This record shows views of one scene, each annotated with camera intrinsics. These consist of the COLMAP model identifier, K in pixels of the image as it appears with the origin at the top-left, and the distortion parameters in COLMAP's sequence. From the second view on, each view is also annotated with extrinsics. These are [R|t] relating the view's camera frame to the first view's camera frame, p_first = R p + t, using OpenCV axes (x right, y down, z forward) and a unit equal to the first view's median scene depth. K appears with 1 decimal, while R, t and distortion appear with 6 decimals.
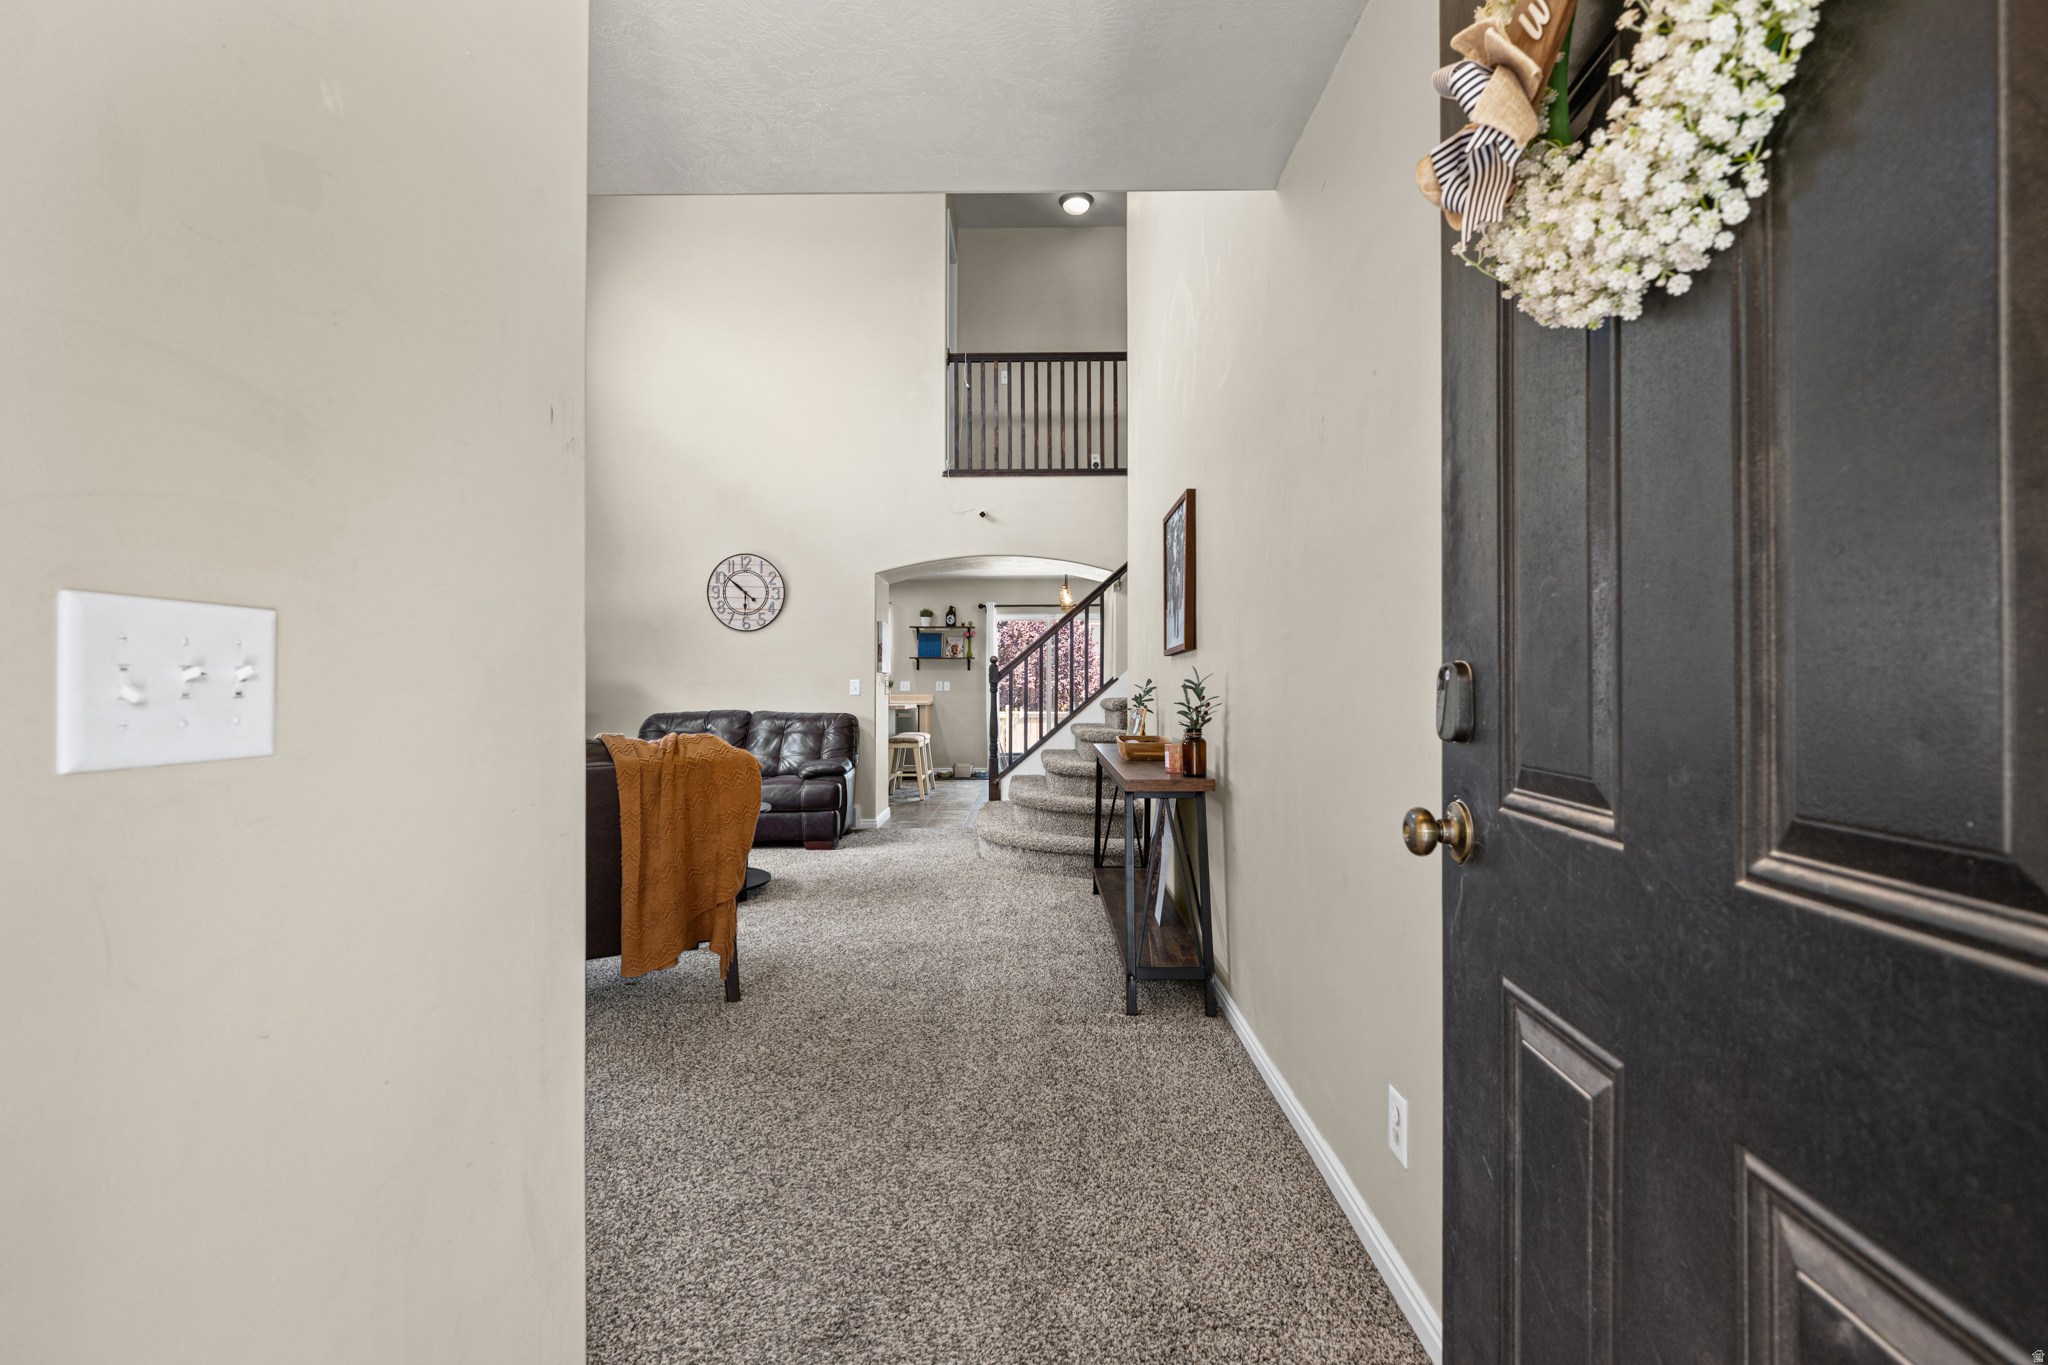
lens RADIAL K [[941.6, 0, 1024.3], [0, 941.6, 686.3], [0, 0, 1]] dist [0.002704, -0.000133]
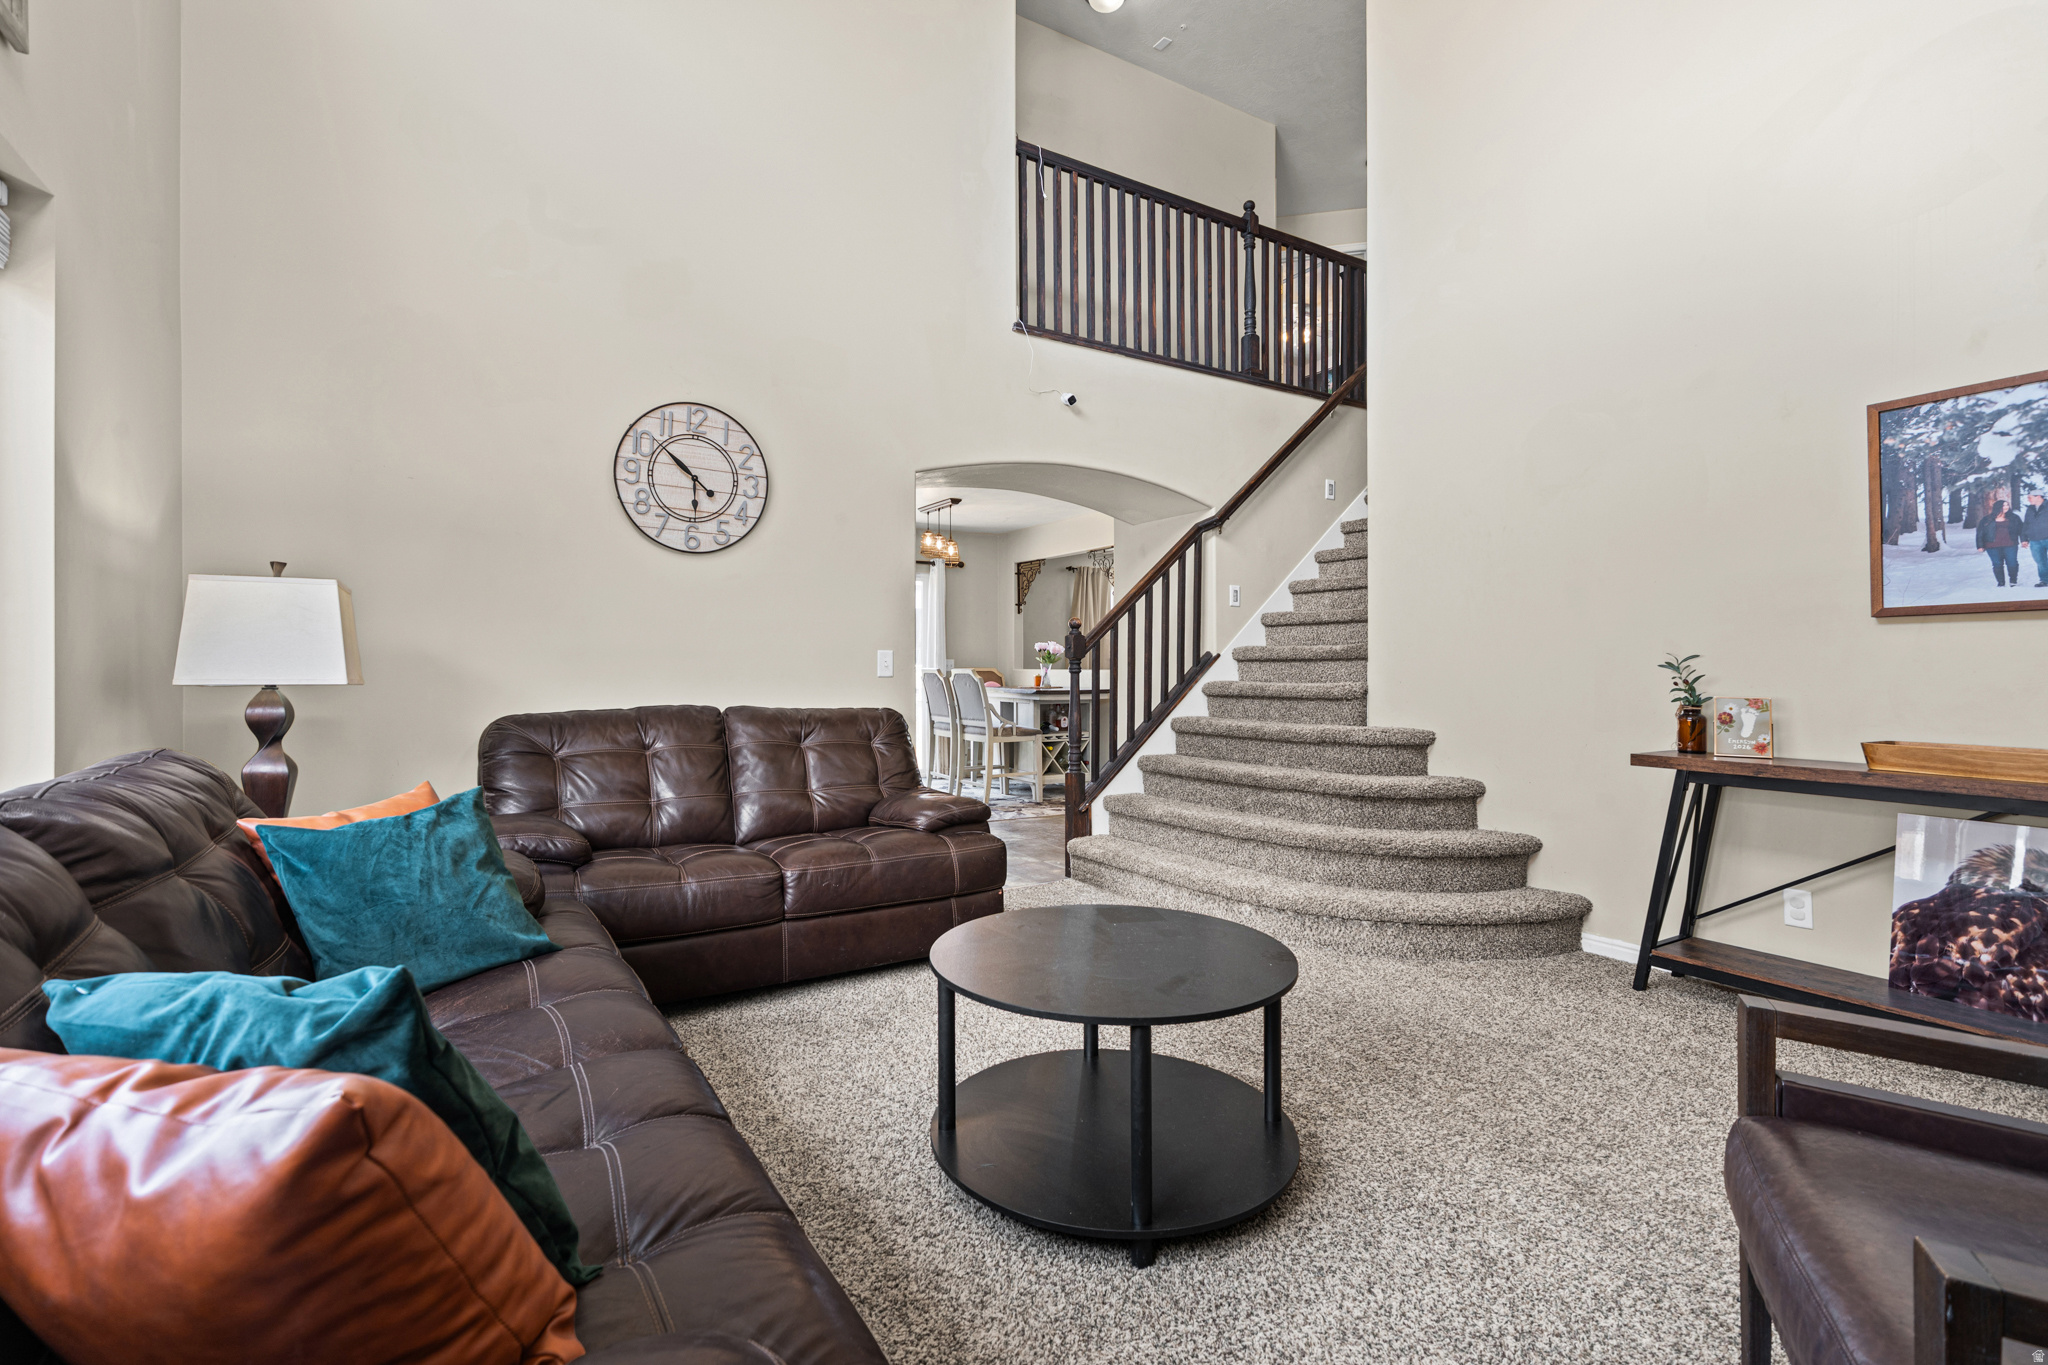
lens RADIAL K [[919.6, 0, 1025.0], [0, 919.6, 709.3], [0, 0, 1]] dist [-0.008760, -0.000118]
pose [[0.856452, -0.011419, 0.516101, -0.402289], [-0.008754, 0.999290, 0.036637, 0.007915], [-0.516153, -0.035896, 0.855744, 0.465621]]
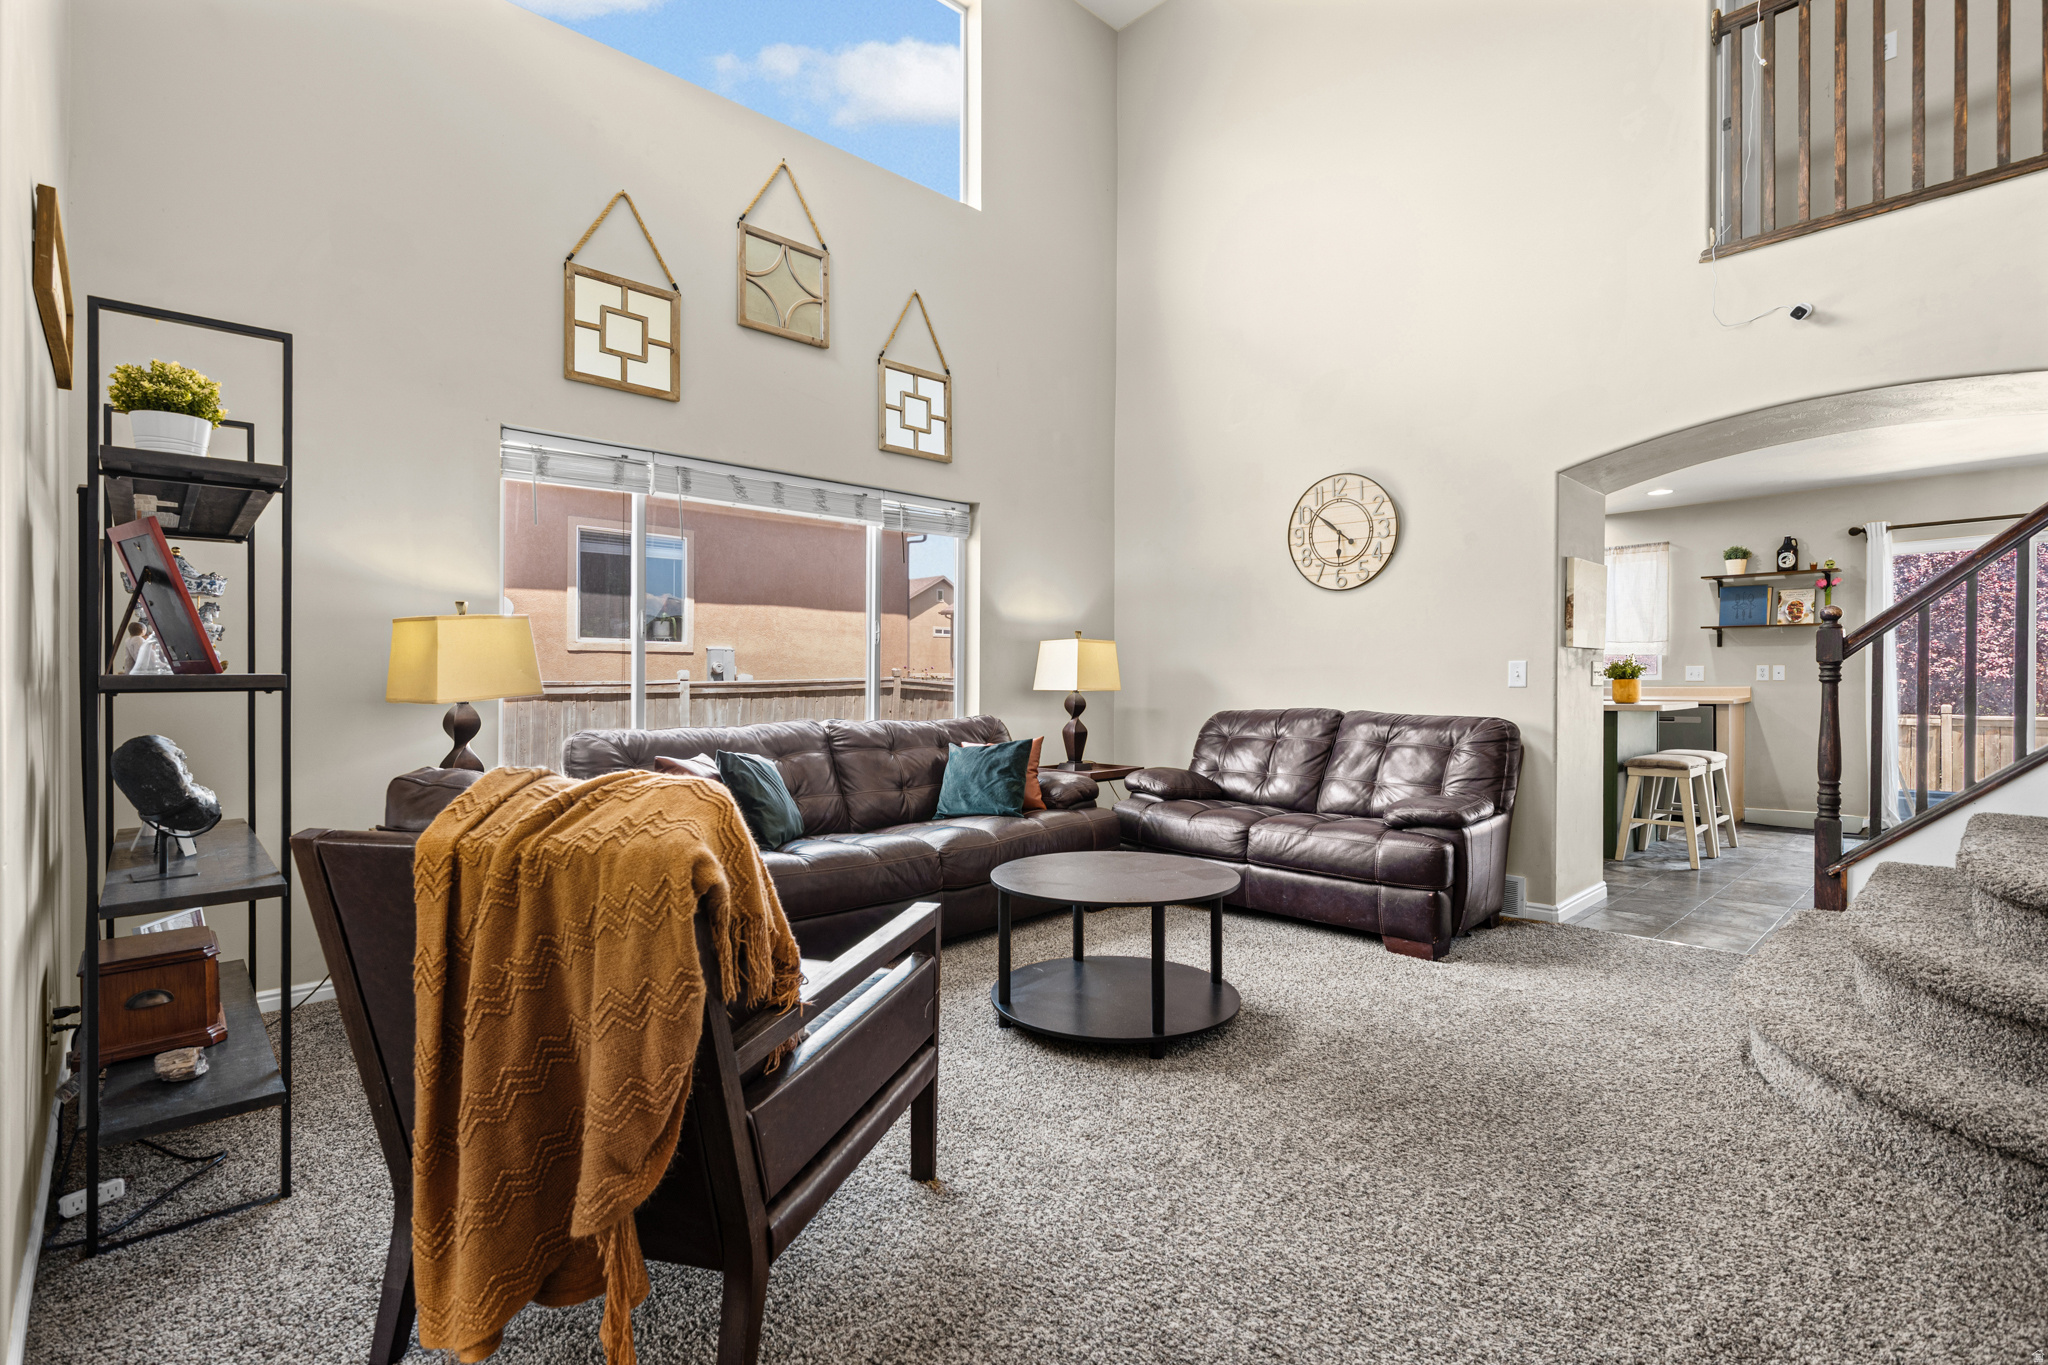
lens RADIAL K [[941.6, 0, 1024.3], [0, 941.6, 686.3], [0, 0, 1]] dist [0.002704, -0.000133]
pose [[0.690559, 0.002661, -0.723271, 0.031723], [0.004080, 0.999963, 0.007574, 0.003346], [0.723265, -0.008181, 0.690522, 0.377856]]
